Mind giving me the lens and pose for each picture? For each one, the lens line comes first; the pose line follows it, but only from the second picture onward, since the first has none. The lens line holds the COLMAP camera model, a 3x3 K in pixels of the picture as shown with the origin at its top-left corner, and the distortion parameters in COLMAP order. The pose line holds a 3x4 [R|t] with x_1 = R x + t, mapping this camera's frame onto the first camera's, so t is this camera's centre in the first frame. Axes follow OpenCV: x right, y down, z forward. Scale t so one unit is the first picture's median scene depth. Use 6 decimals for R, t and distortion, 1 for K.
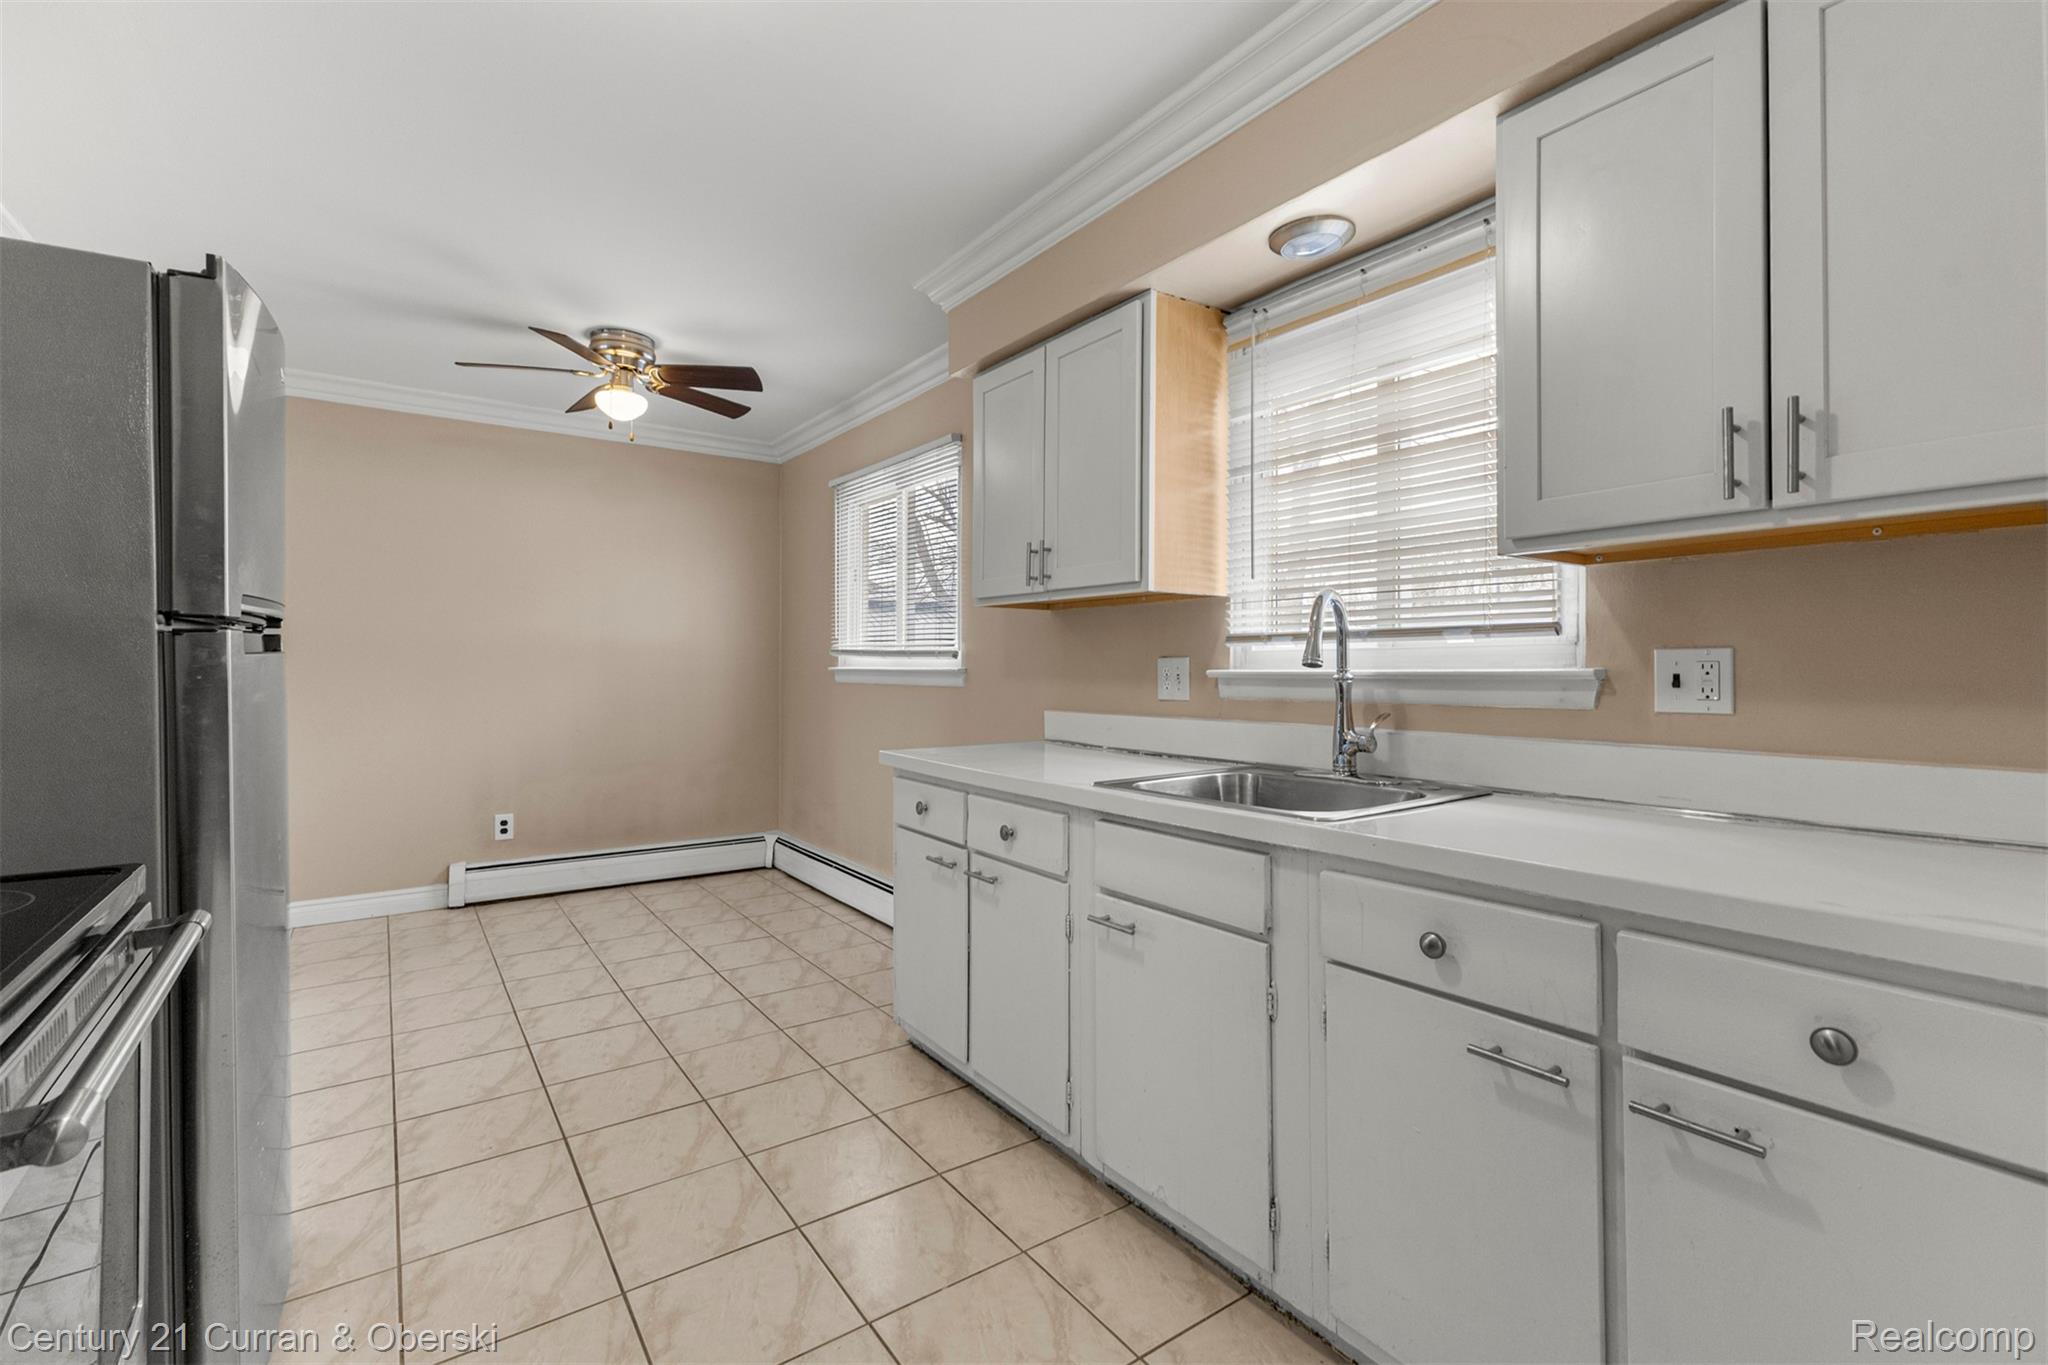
lens RADIAL K [[902.5, 0, 1045.1], [0, 902.5, 669.1], [0, 0, 1]] dist [0.009669, 0.000320]
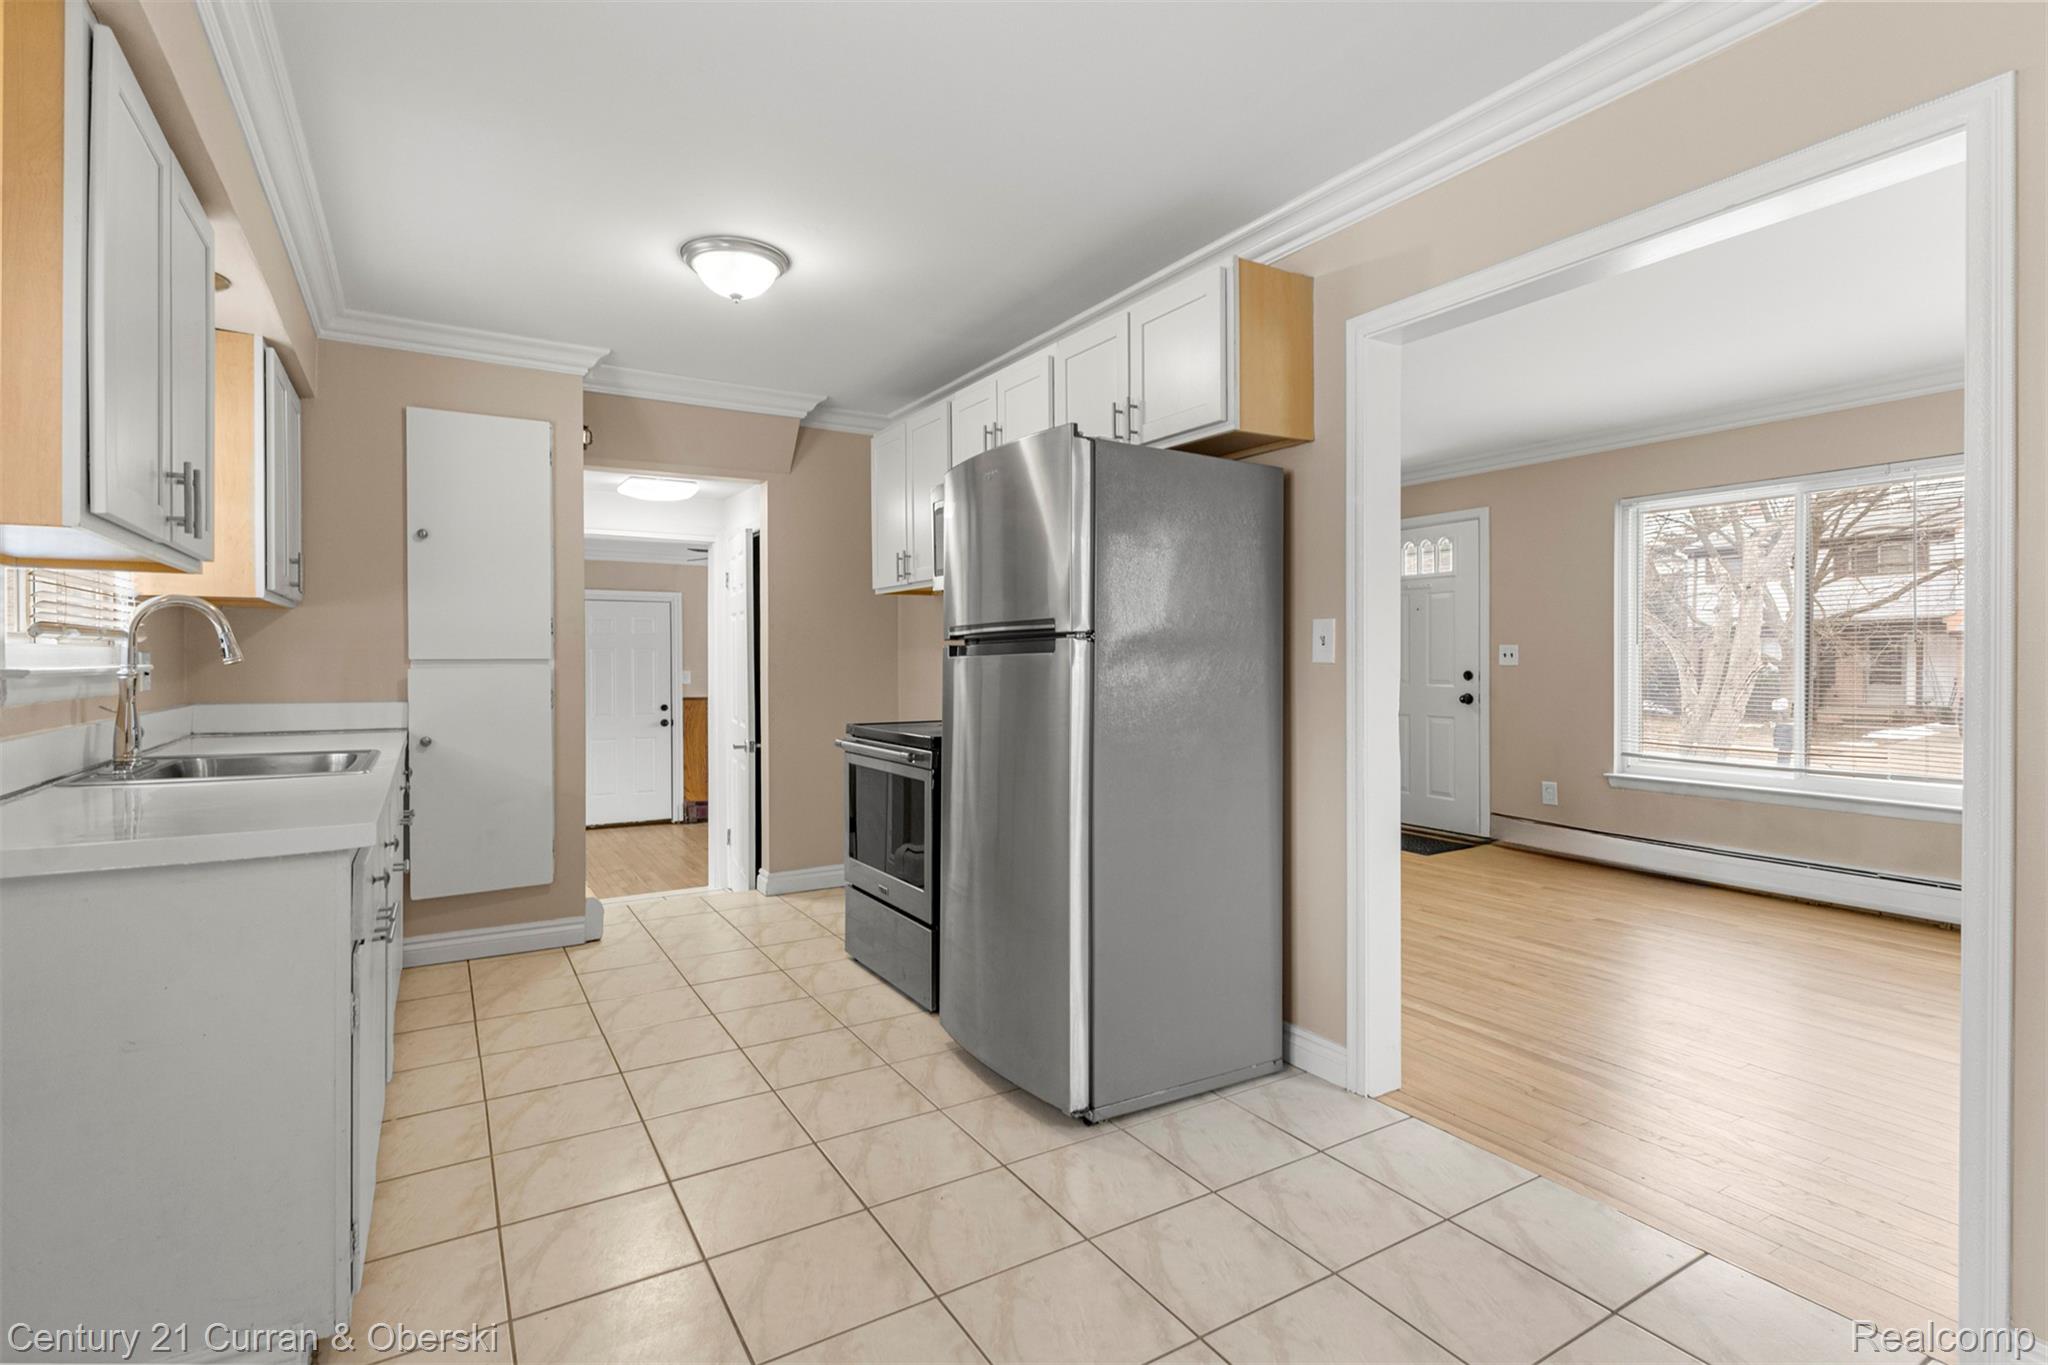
lens RADIAL K [[969.2, 0, 1024.8], [0, 969.2, 669.6], [0, 0, 1]] dist [0.005737, 0.000310]
pose [[-0.994892, -0.004501, 0.100844, -0.732036], [-0.003738, 0.999963, 0.007760, -0.007452], [-0.100875, 0.007343, -0.994872, 1.784217]]
